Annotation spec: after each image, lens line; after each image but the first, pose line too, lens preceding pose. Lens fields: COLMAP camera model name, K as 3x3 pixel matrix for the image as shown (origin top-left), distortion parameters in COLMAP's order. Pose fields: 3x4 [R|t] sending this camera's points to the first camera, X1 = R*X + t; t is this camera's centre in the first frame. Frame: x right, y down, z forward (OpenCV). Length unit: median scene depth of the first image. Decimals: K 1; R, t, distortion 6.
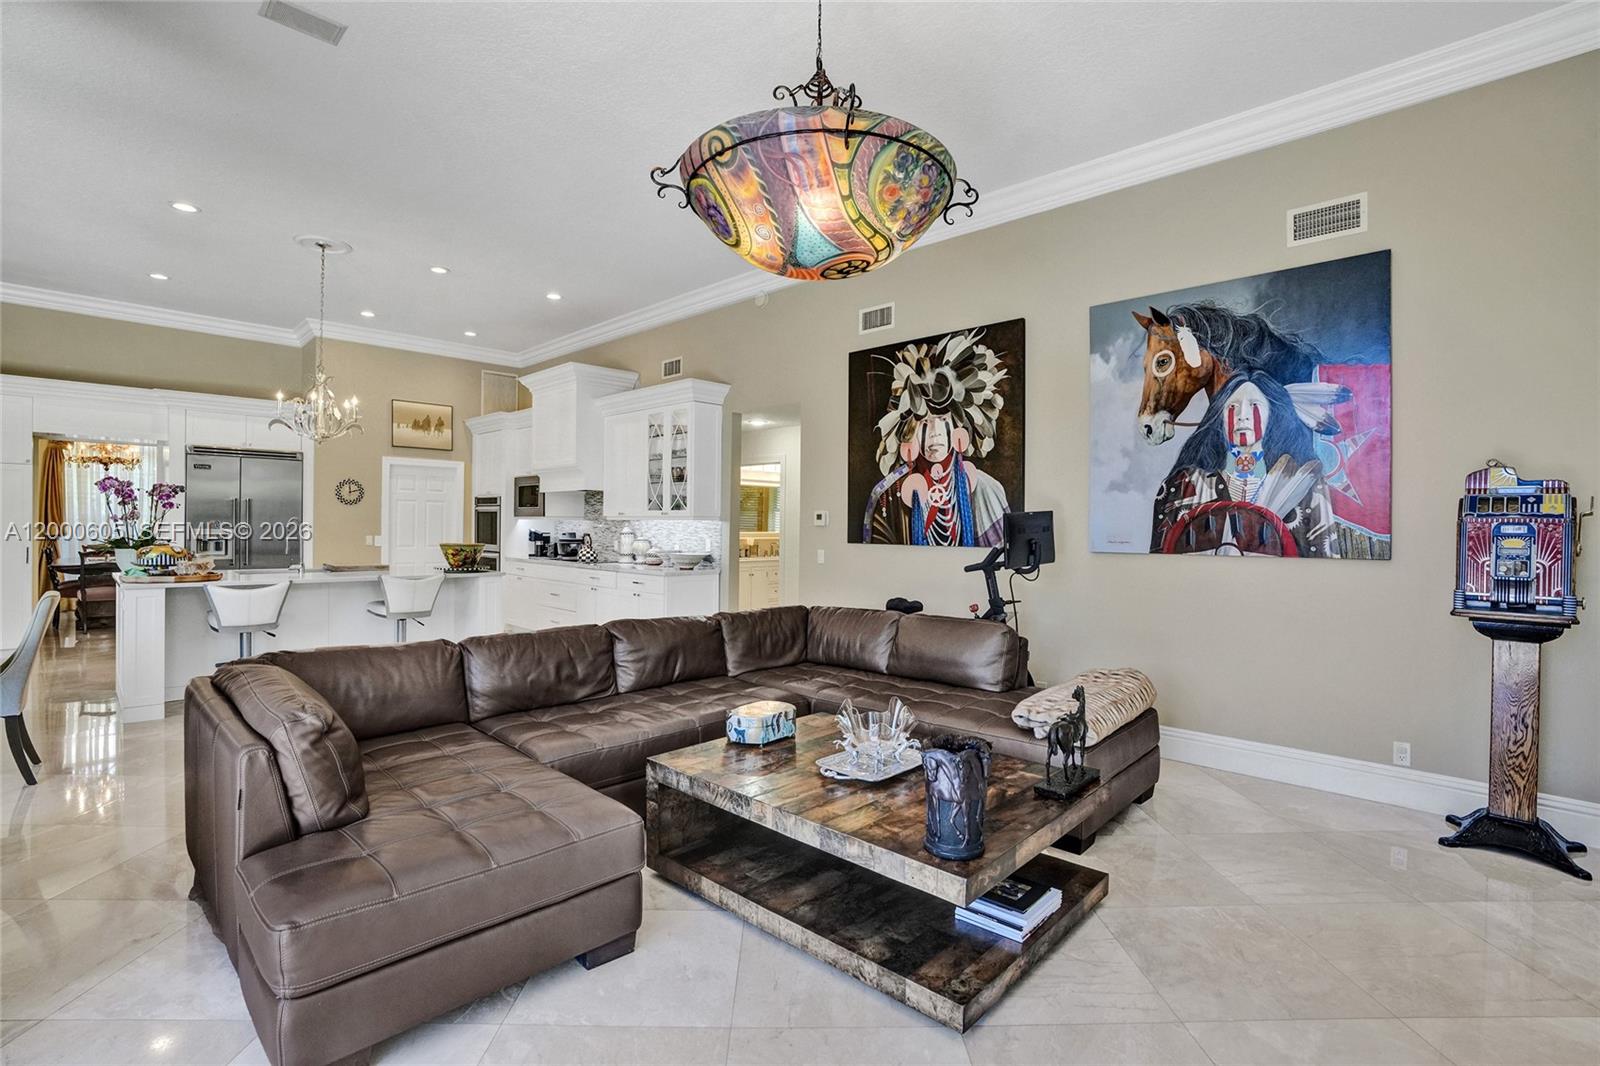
lens RADIAL K [[738.2, 0, 800.0], [0, 738.2, 533.0], [0, 0, 1]] dist [-0.072470, 0.028656]
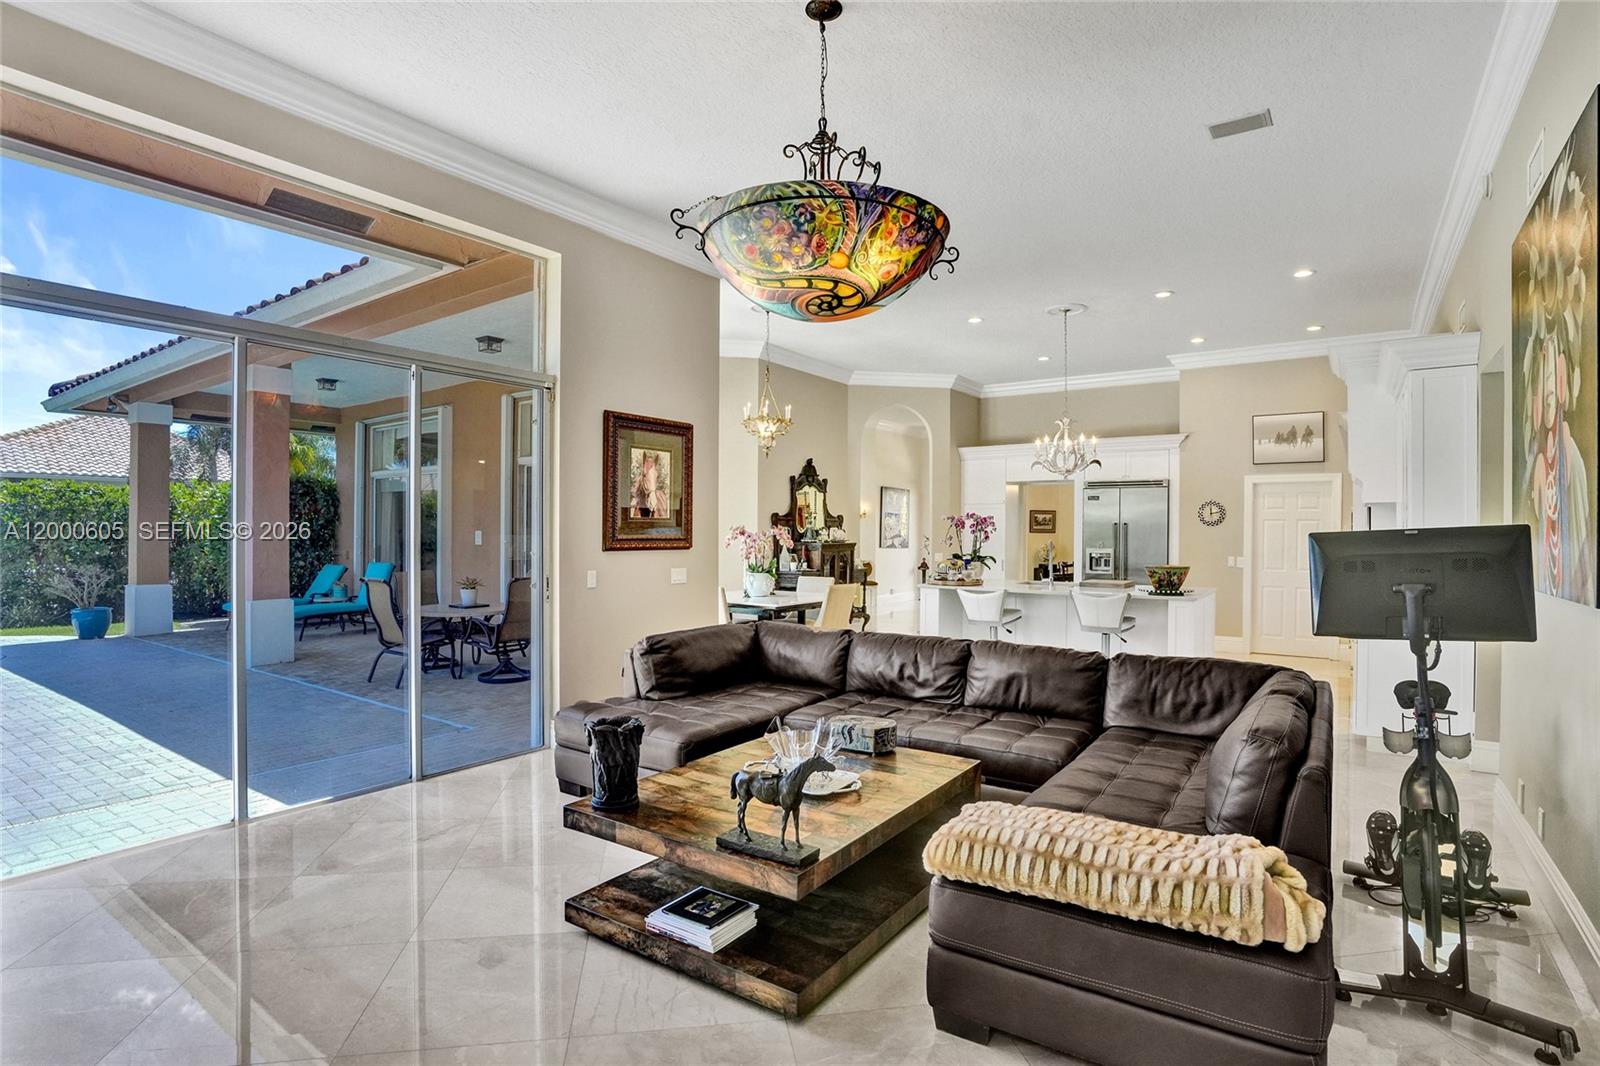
lens RADIAL K [[795.6, 0, 811.1], [0, 795.6, 534.9], [0, 0, 1]] dist [-0.074893, 0.039792]
pose [[0.158335, -0.007222, -0.987359, 0.620577], [-0.014599, 0.999847, -0.009654, -0.011673], [0.987278, 0.015943, 0.158205, 0.424416]]
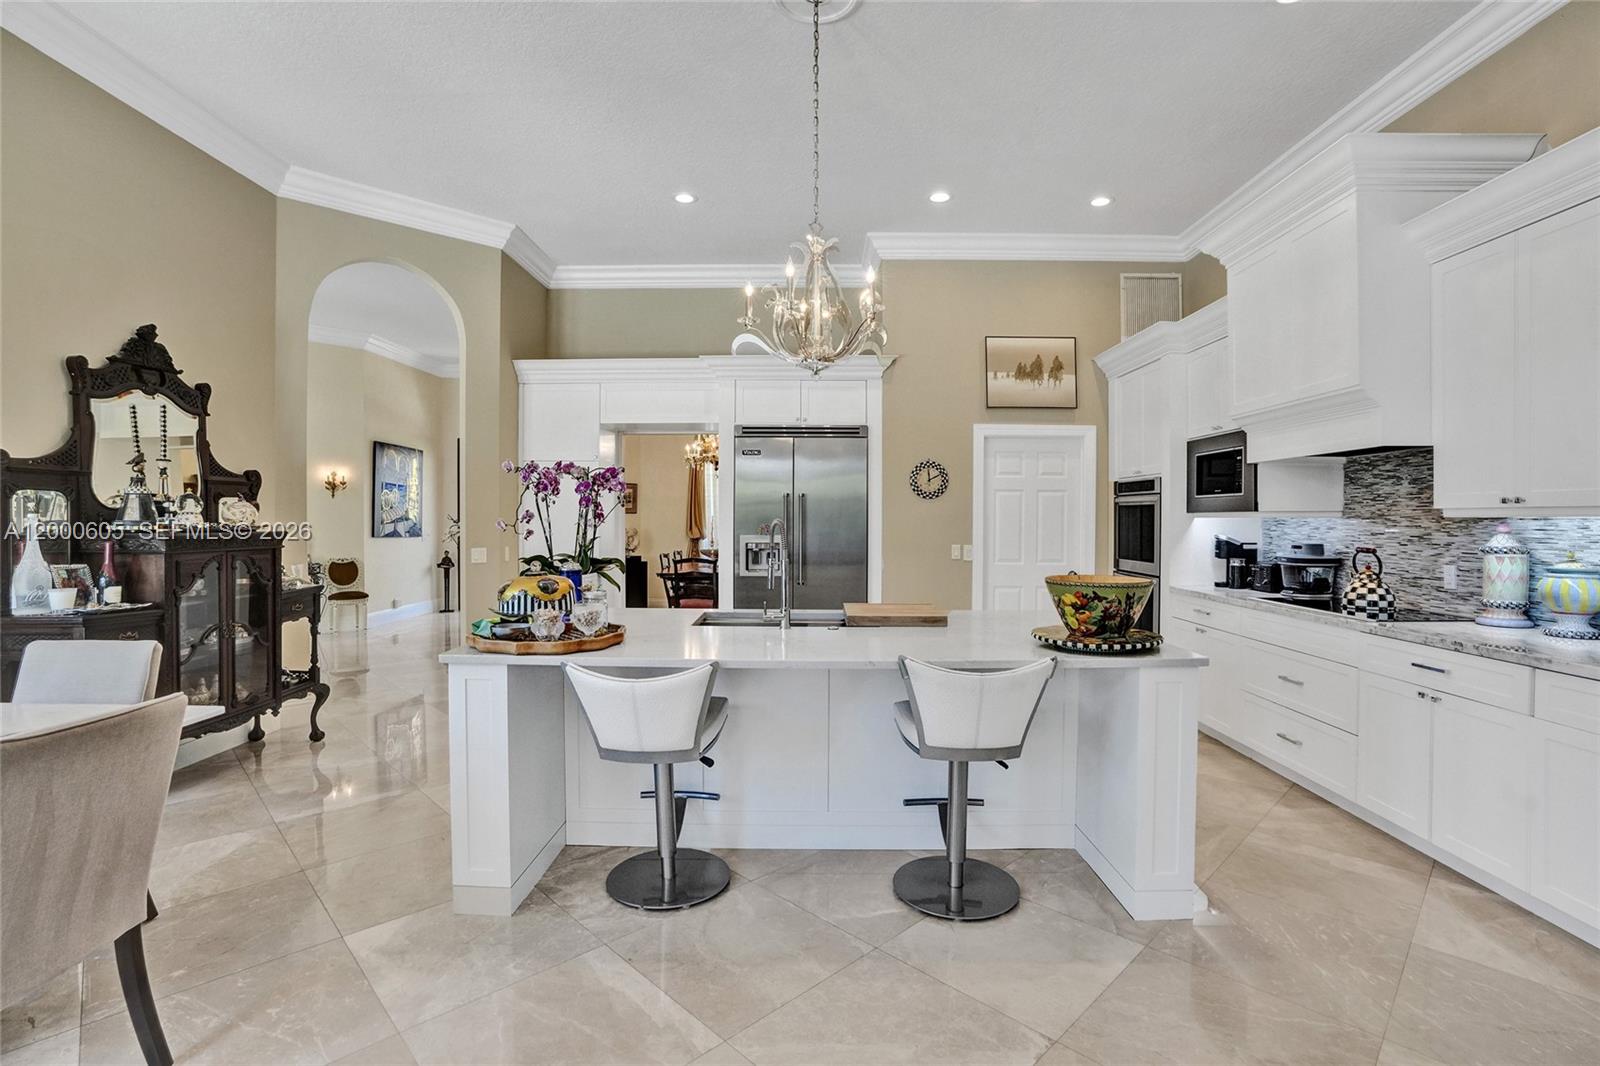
lens RADIAL K [[736.2, 0, 805.0], [0, 736.2, 527.0], [0, 0, 1]] dist [-0.062064, 0.019422]
pose [[0.691254, -0.001826, -0.722610, -0.334548], [-0.001510, 0.999991, -0.003972, -0.015639], [0.722611, 0.003837, 0.691245, 0.710330]]
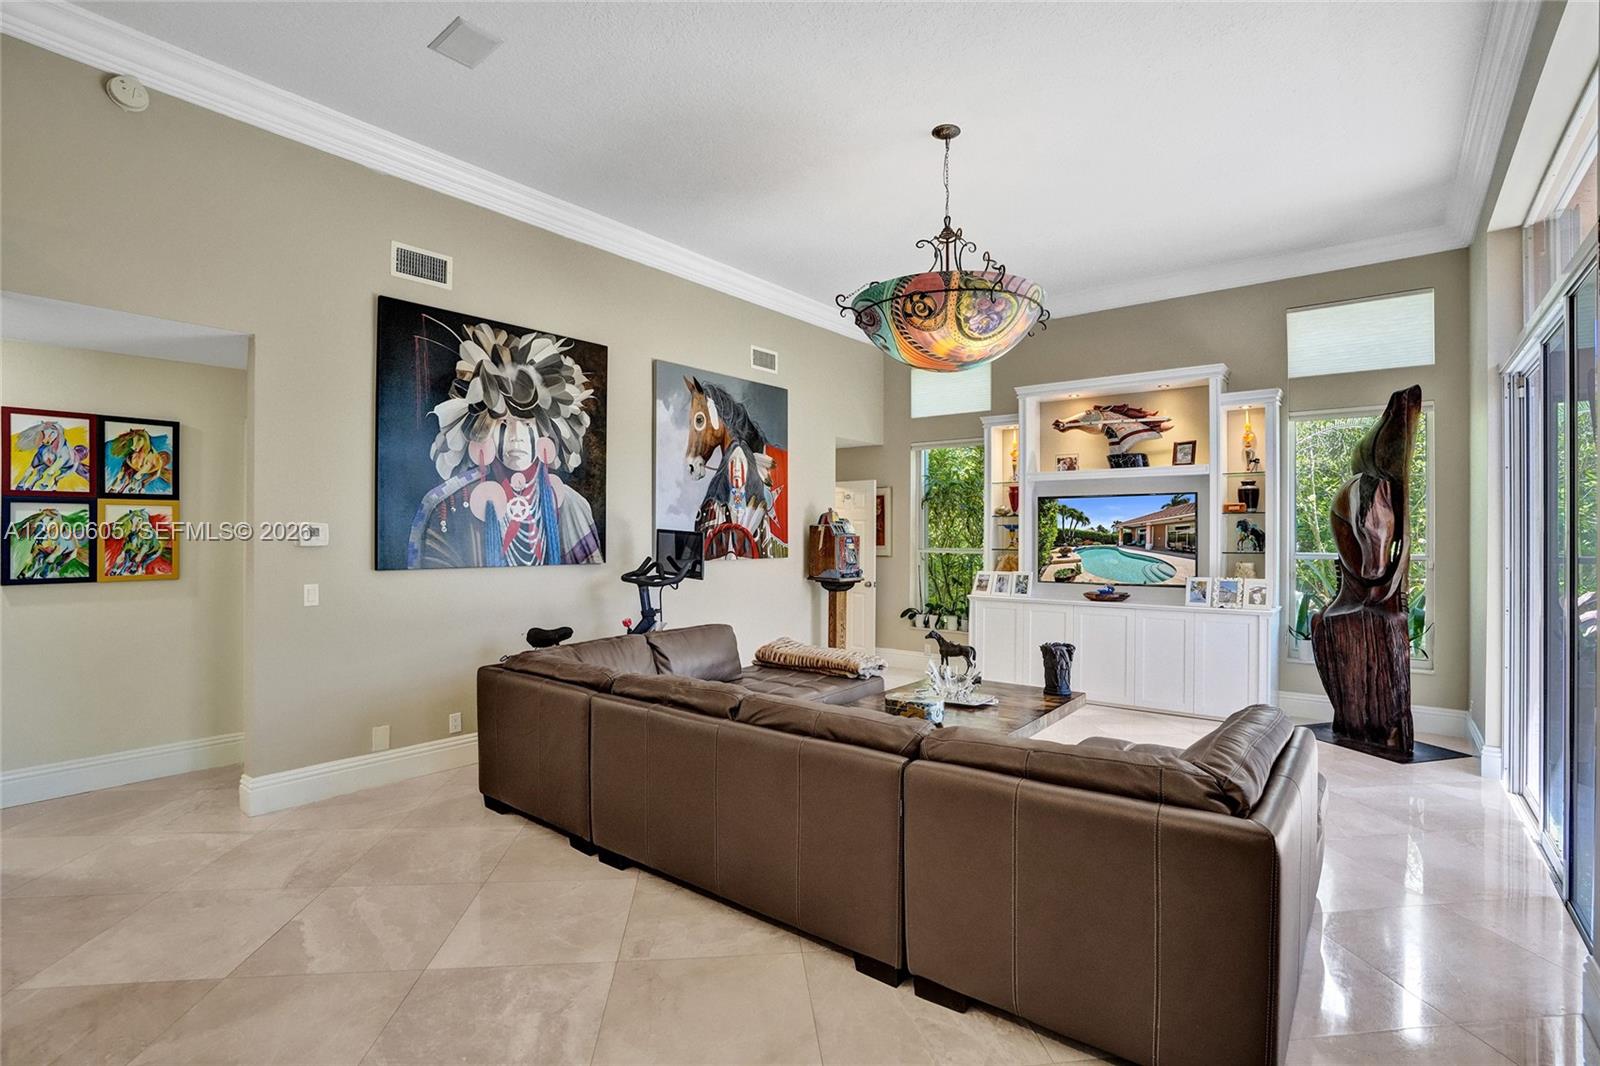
lens RADIAL K [[749.0, 0, 815.0], [0, 749.0, 532.2], [0, 0, 1]] dist [-0.077712, 0.029043]
pose [[-0.102420, -0.007040, 0.994716, -0.731760], [0.006141, 0.999951, 0.007710, -0.027866], [-0.994722, 0.006898, -0.102372, 0.740749]]
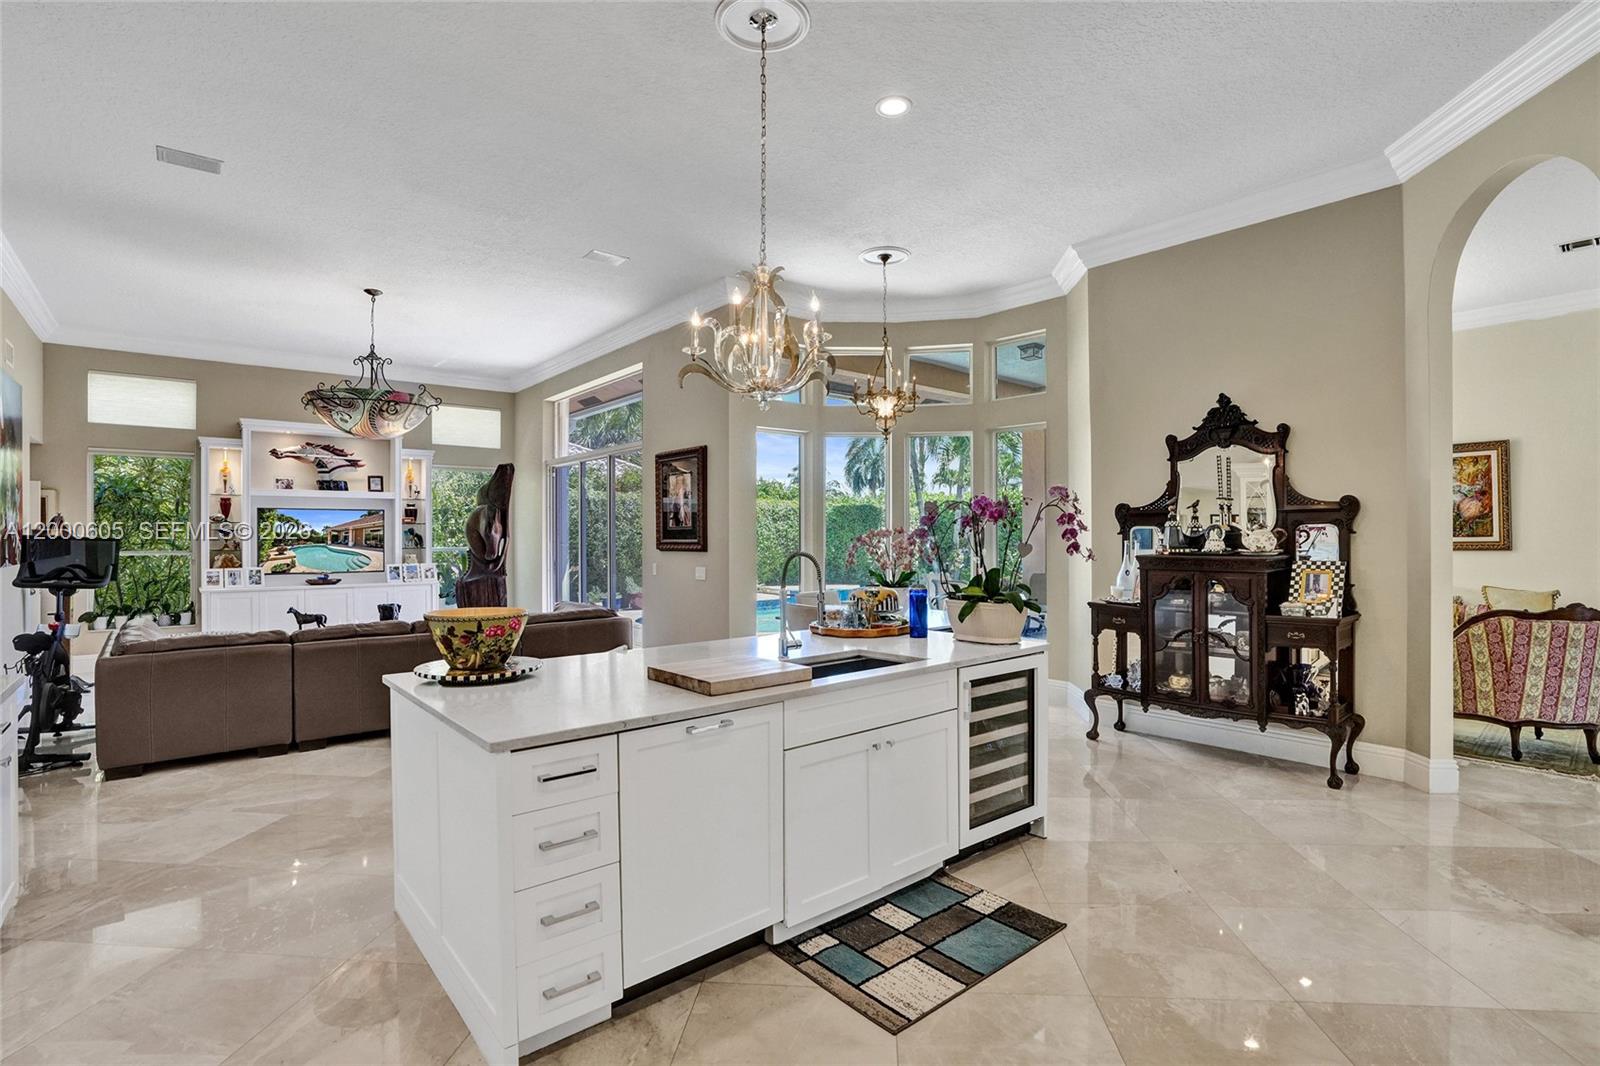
lens RADIAL K [[762.5, 0, 803.9], [0, 762.5, 540.9], [0, 0, 1]] dist [-0.048507, 0.000321]
pose [[-0.994896, -0.009173, 0.100490, -0.843295], [-0.007244, 0.999783, 0.019543, -0.044660], [-0.100648, 0.018715, -0.994746, 1.714424]]
